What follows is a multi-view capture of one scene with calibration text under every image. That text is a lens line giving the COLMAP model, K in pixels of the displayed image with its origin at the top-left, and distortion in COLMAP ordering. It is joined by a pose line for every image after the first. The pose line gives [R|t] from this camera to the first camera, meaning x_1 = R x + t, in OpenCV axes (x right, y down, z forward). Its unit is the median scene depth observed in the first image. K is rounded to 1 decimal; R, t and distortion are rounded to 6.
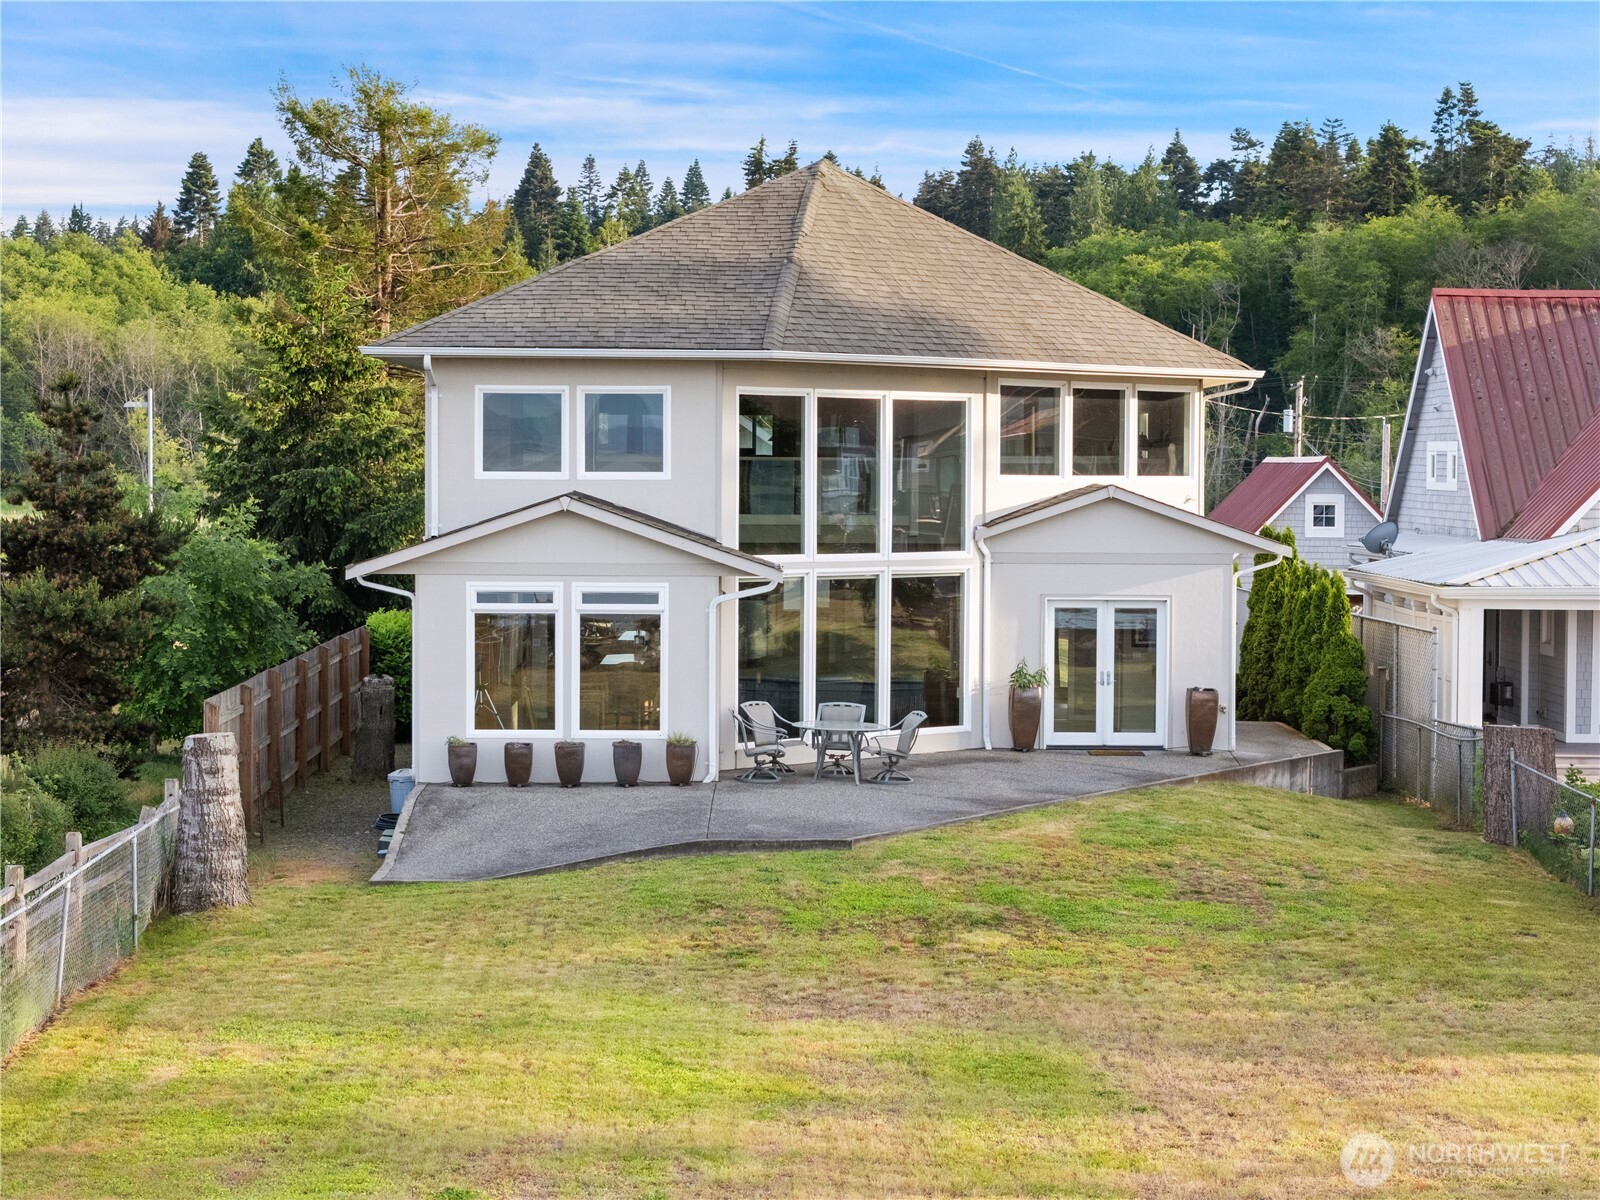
lens RADIAL K [[4009.5, 0, 800.0], [0, 4009.5, 600.0], [0, 0, 1]] dist [-0.069388, -0.001484]
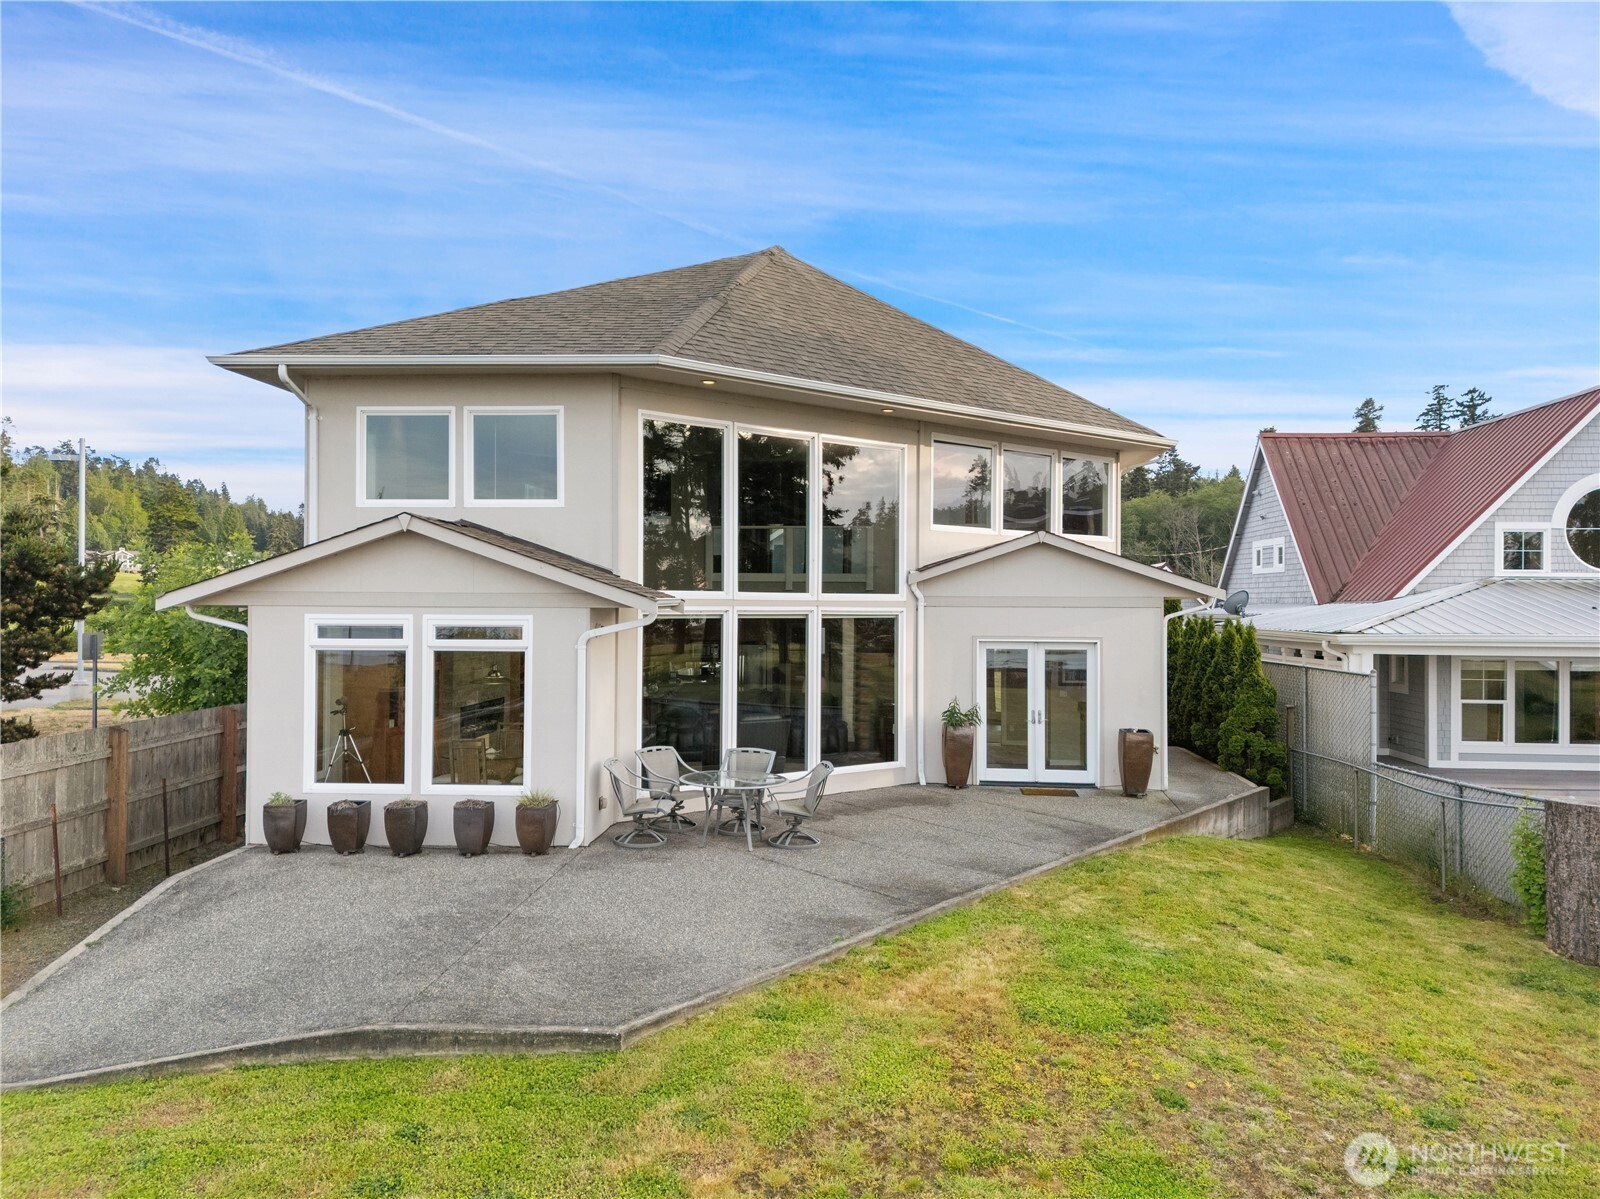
lens RADIAL K [[1237.8, 0, 800.3], [0, 1237.8, 589.0], [0, 0, 1]] dist [0.111711, -0.139694]
pose [[0.995240, -0.002100, -0.097429, 0.047053], [-0.003250, 0.998496, -0.054723, 0.004254], [0.097397, 0.054779, 0.993737, 0.675663]]
